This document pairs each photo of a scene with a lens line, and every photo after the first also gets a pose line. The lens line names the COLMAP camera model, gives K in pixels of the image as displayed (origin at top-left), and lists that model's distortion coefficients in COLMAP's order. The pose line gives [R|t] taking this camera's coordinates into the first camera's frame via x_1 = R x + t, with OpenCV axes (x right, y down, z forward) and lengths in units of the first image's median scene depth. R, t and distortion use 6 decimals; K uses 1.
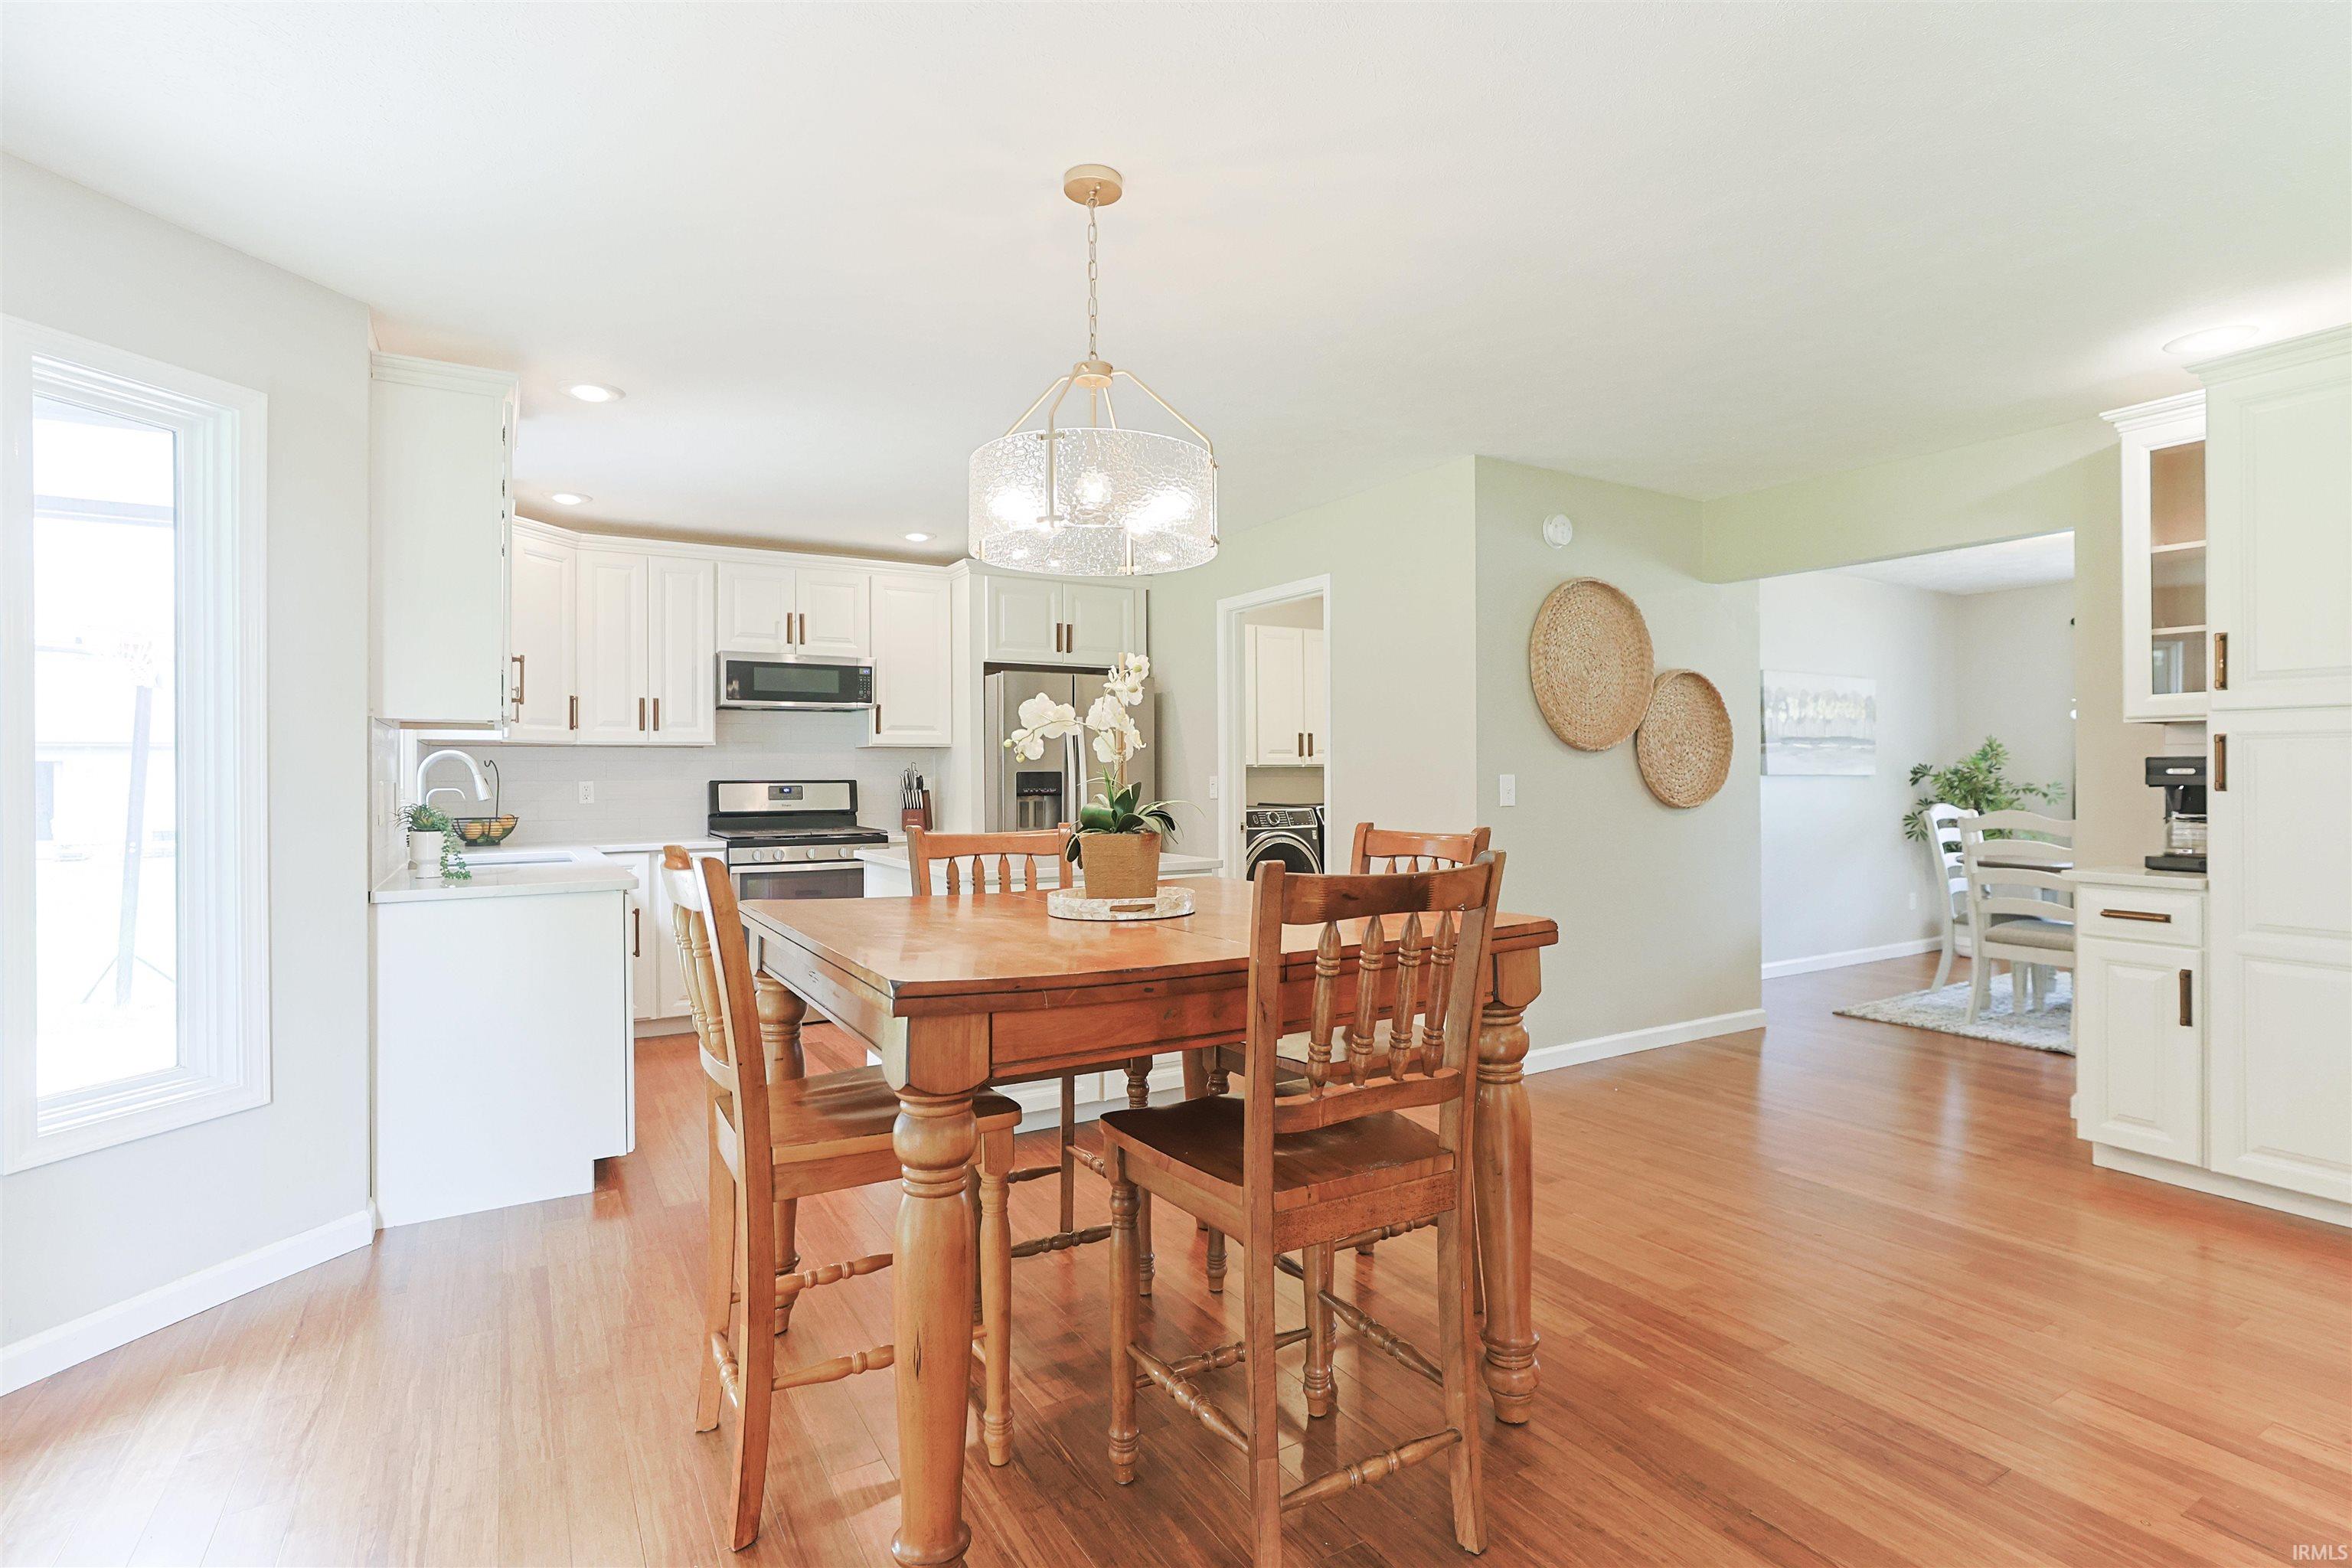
lens RADIAL K [[1138.2, 0, 1180.2], [0, 1138.2, 762.5], [0, 0, 1]] dist [-0.023322, 0.011282]
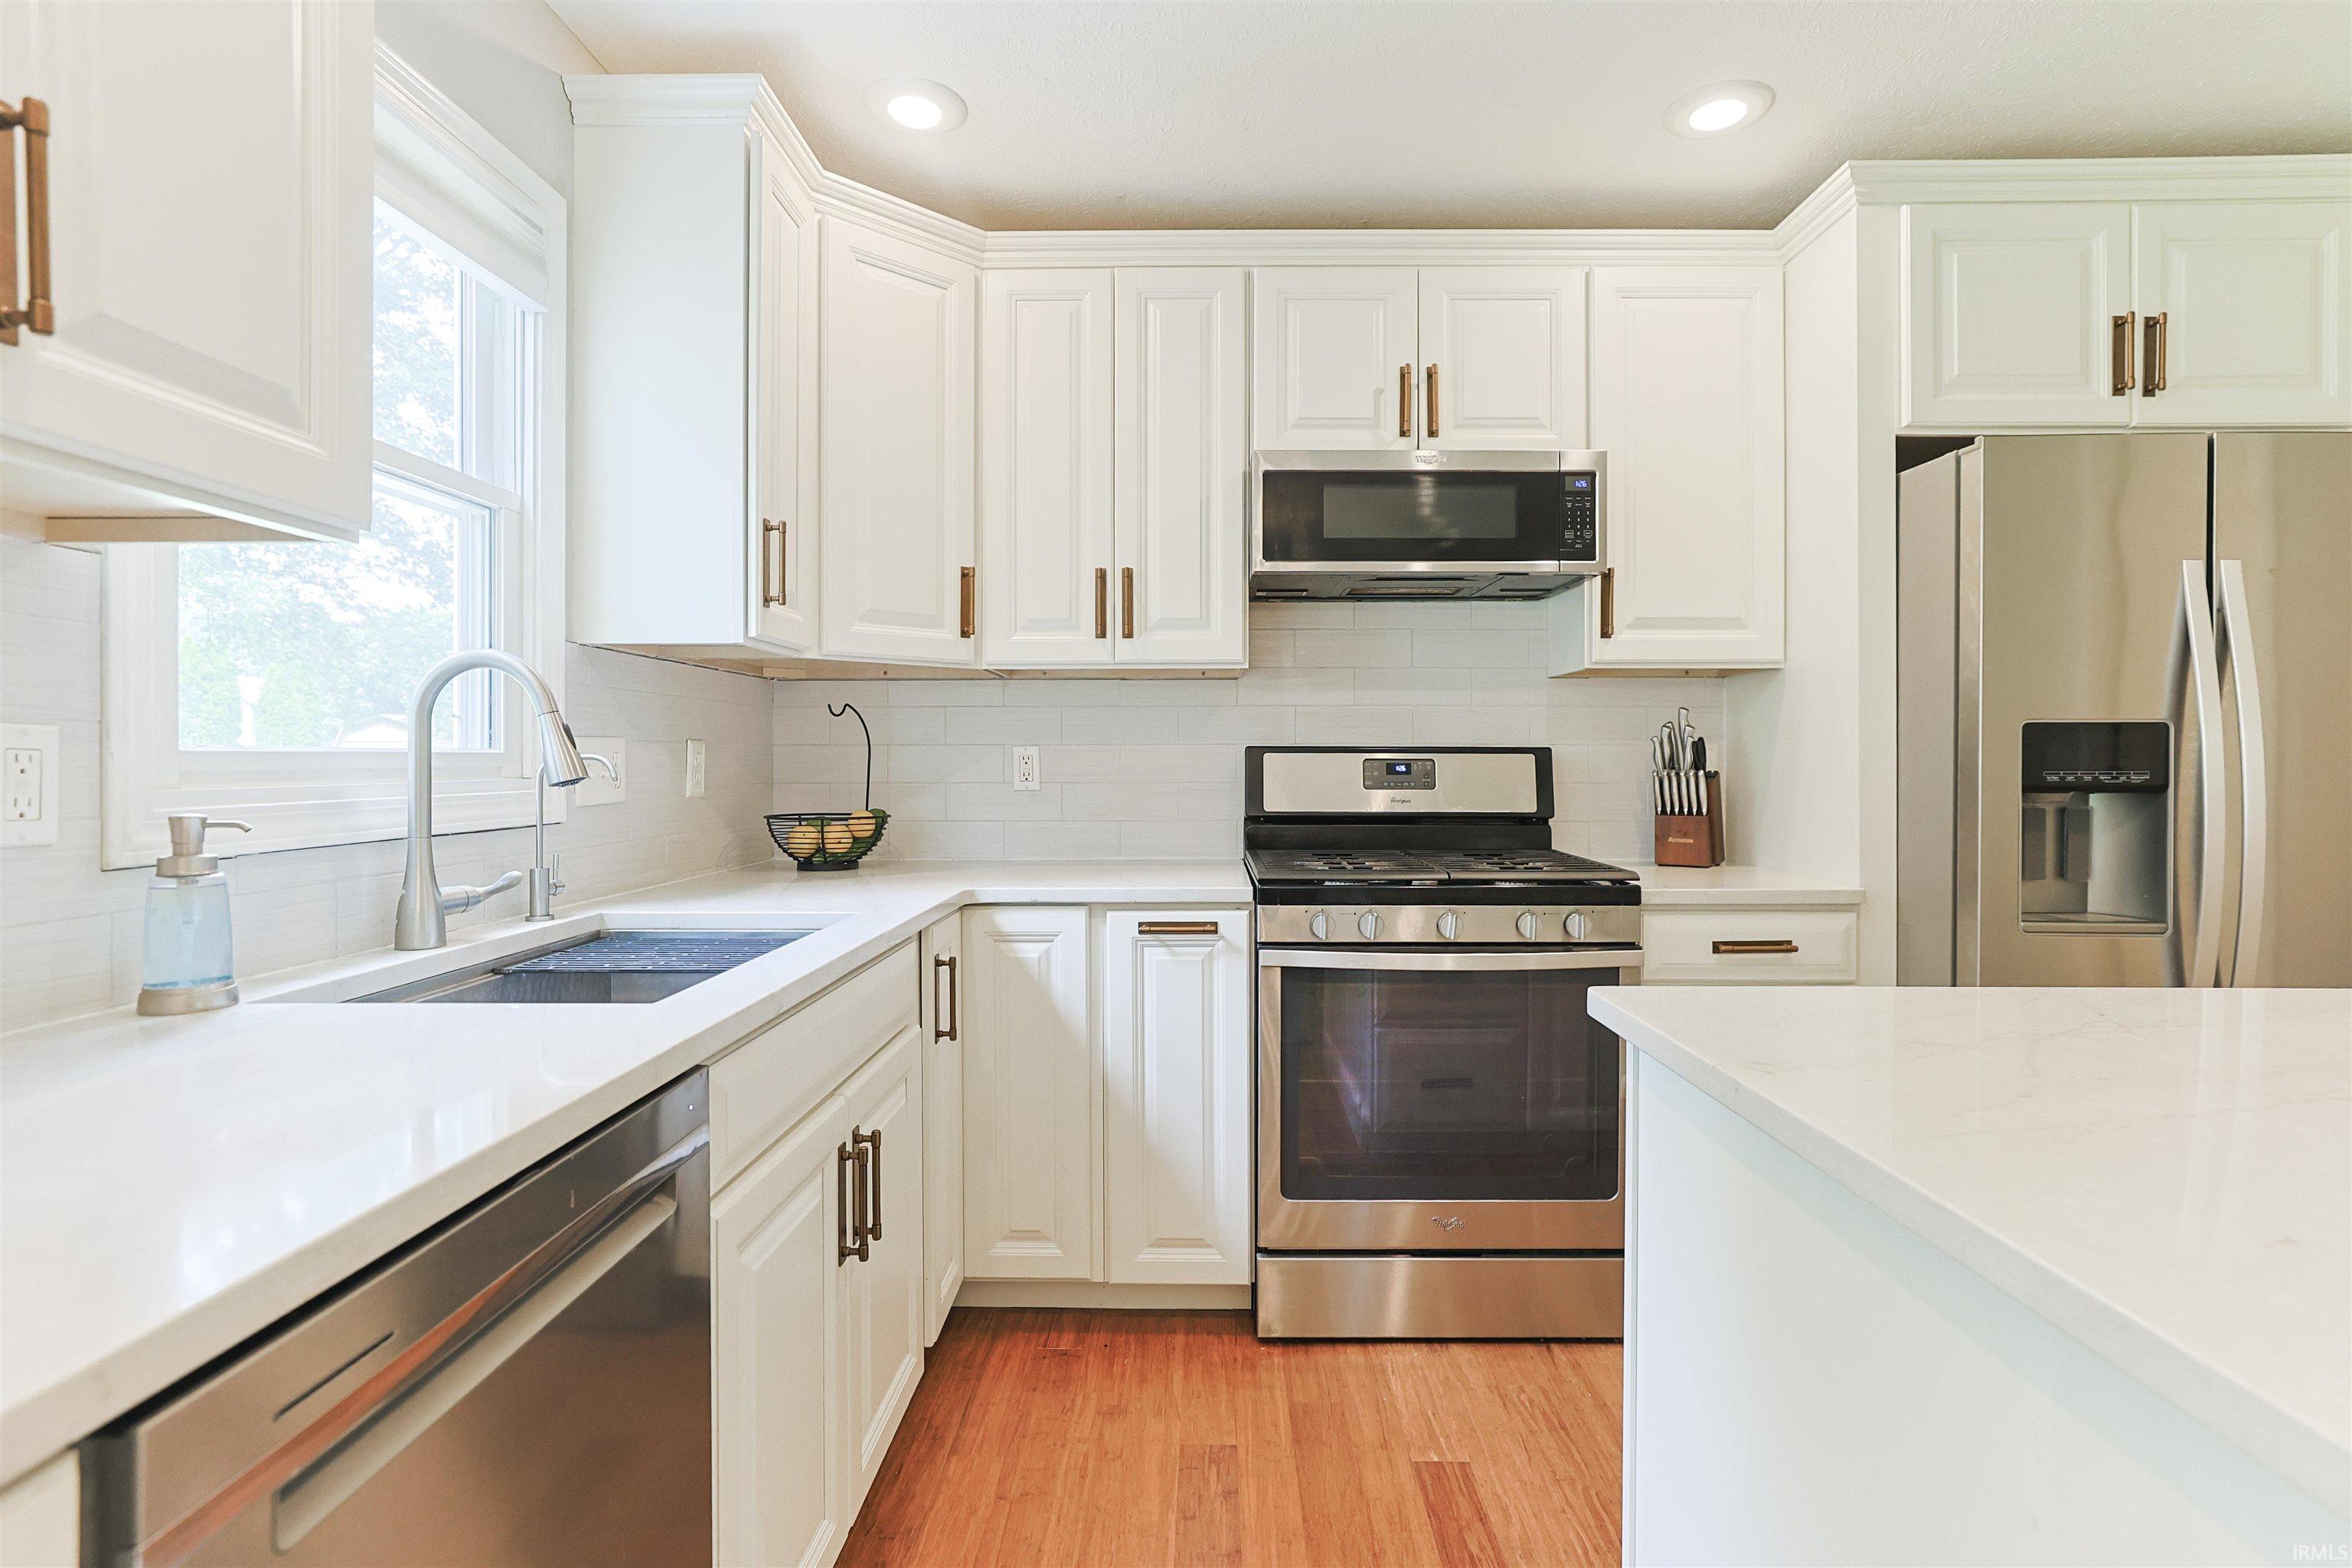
lens RADIAL K [[1138.2, 0, 1213.0], [0, 1138.2, 764.8], [0, 0, 1]] dist [-0.023322, 0.011282]
pose [[0.862273, 0.008707, -0.506369, -0.187985], [0.000489, 0.999837, 0.018025, 0.015283], [0.506444, -0.015790, 0.862128, 0.592125]]
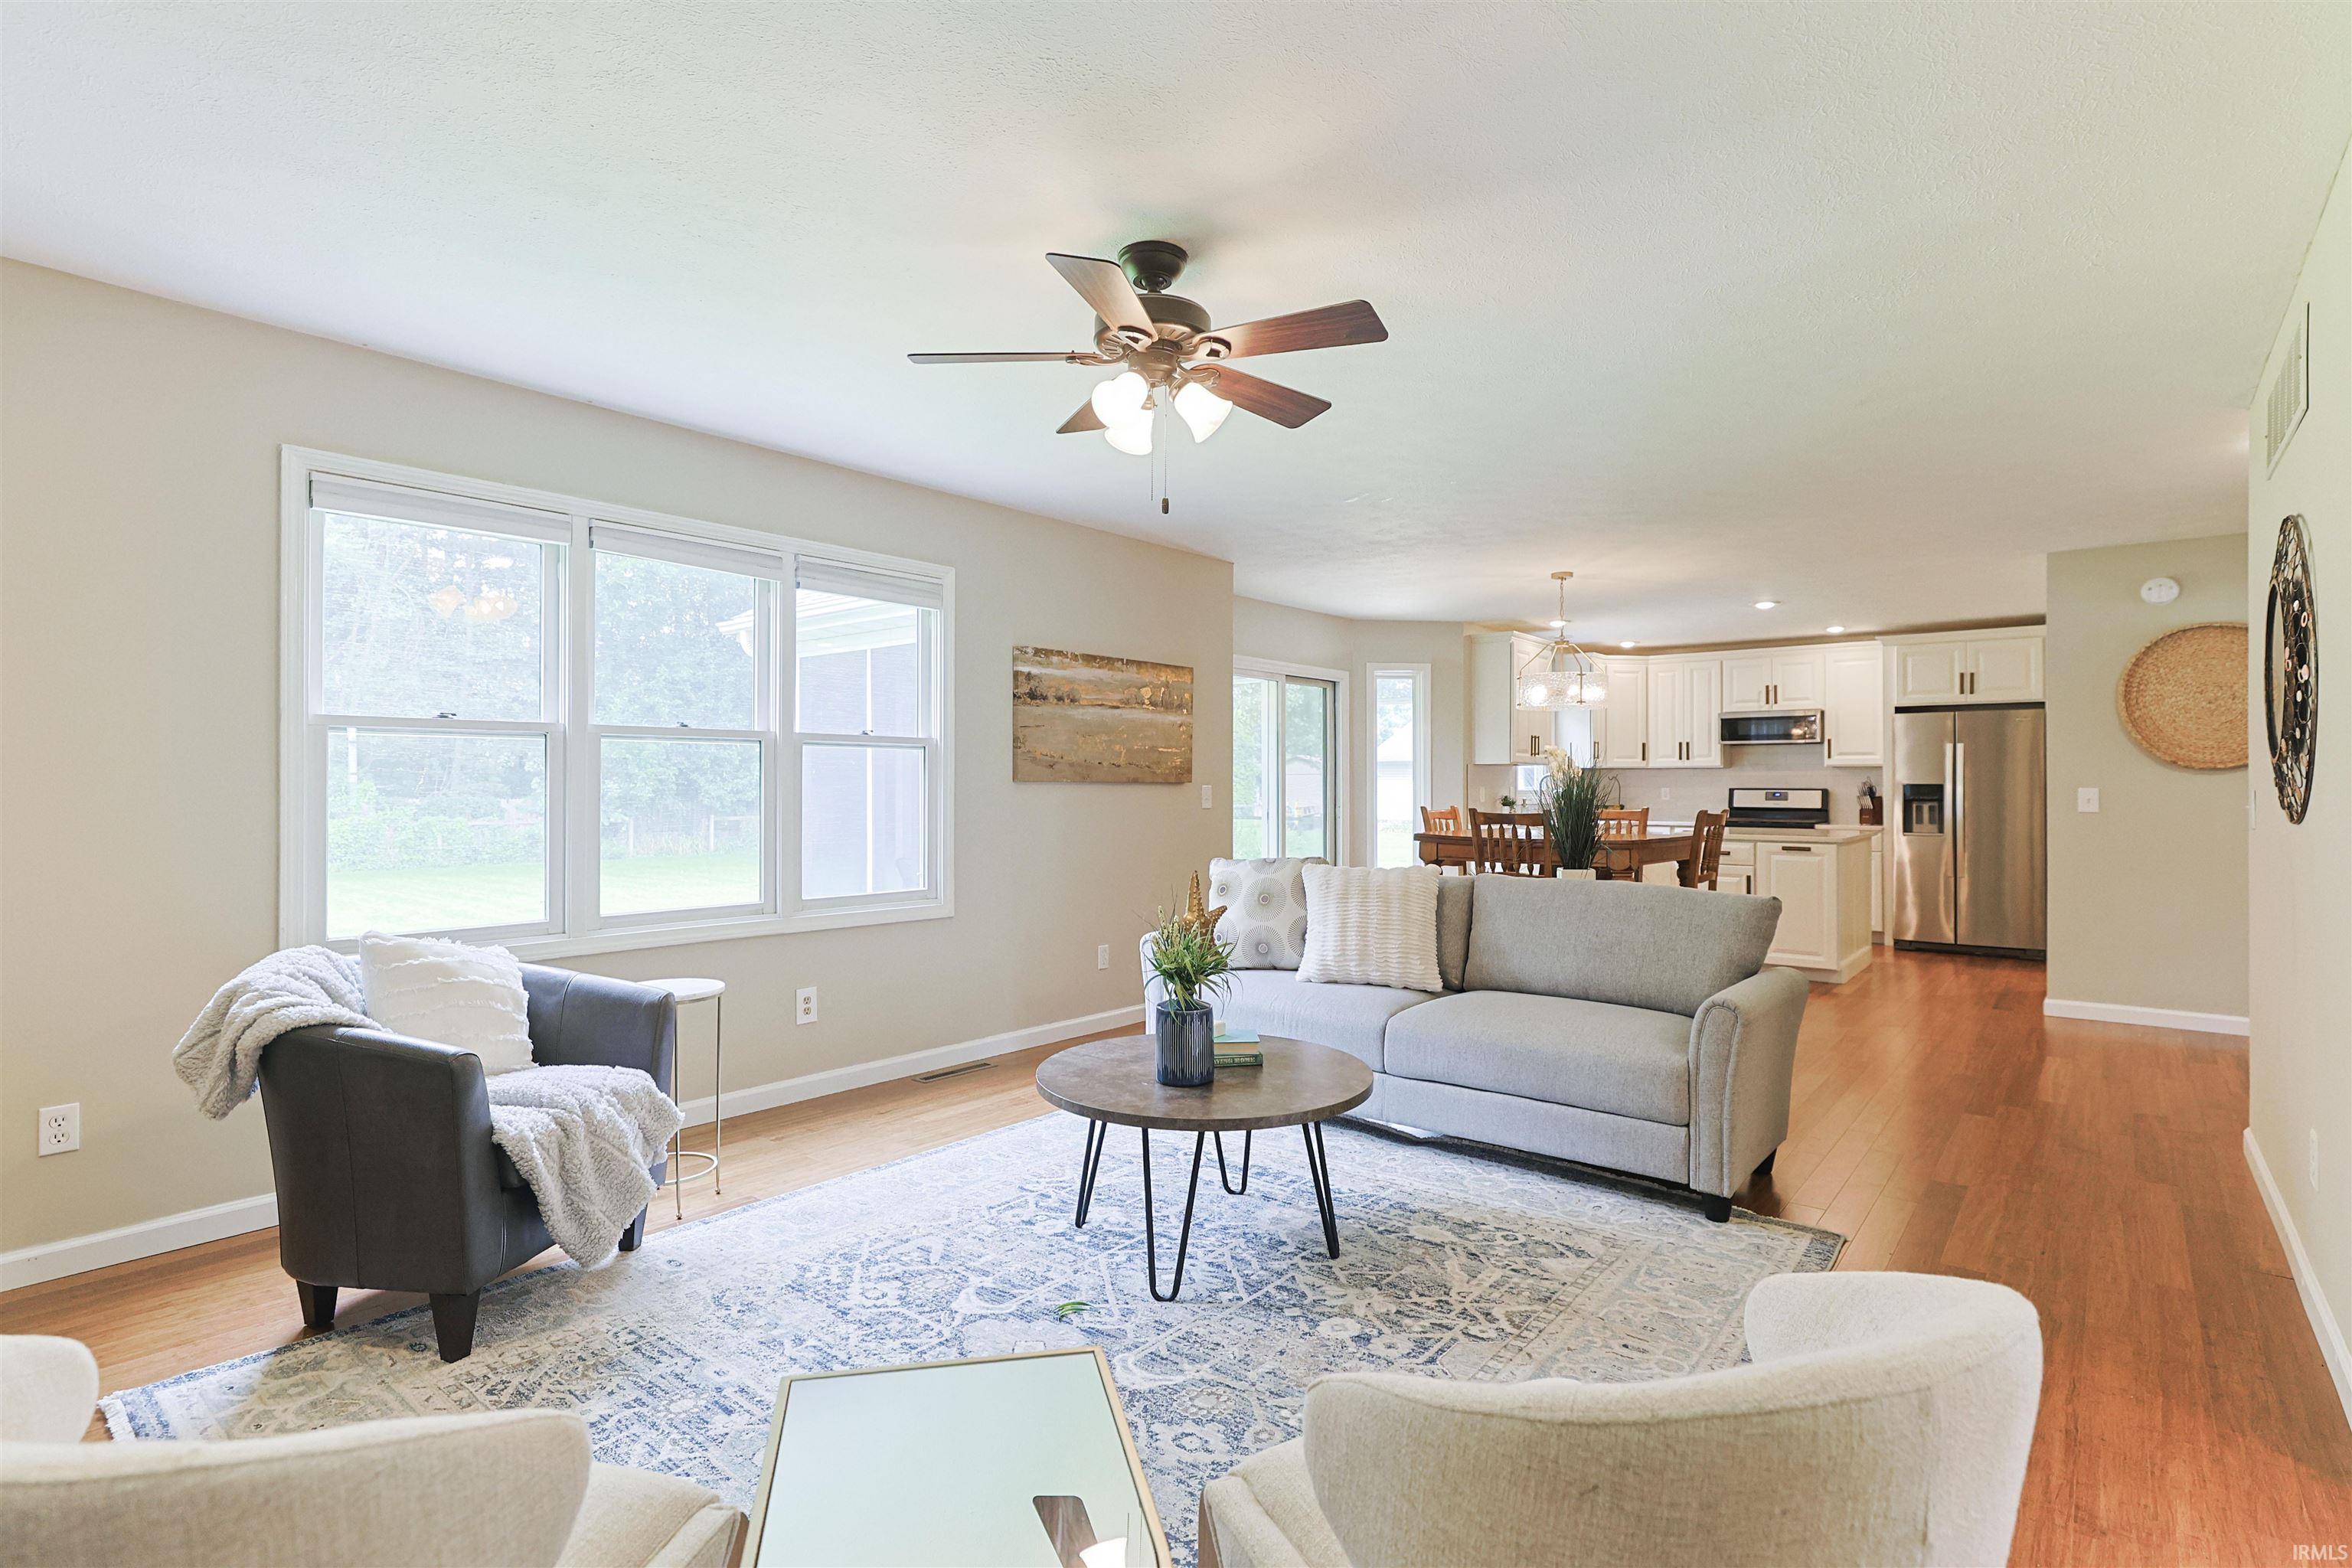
lens RADIAL K [[1138.2, 0, 1183.3], [0, 1138.2, 775.9], [0, 0, 1]] dist [-0.023322, 0.011282]
pose [[0.345942, -0.002006, -0.938254, 0.899822], [0.005594, 0.999984, -0.000075, -0.006979], [0.938239, -0.005222, 0.345948, -0.345598]]
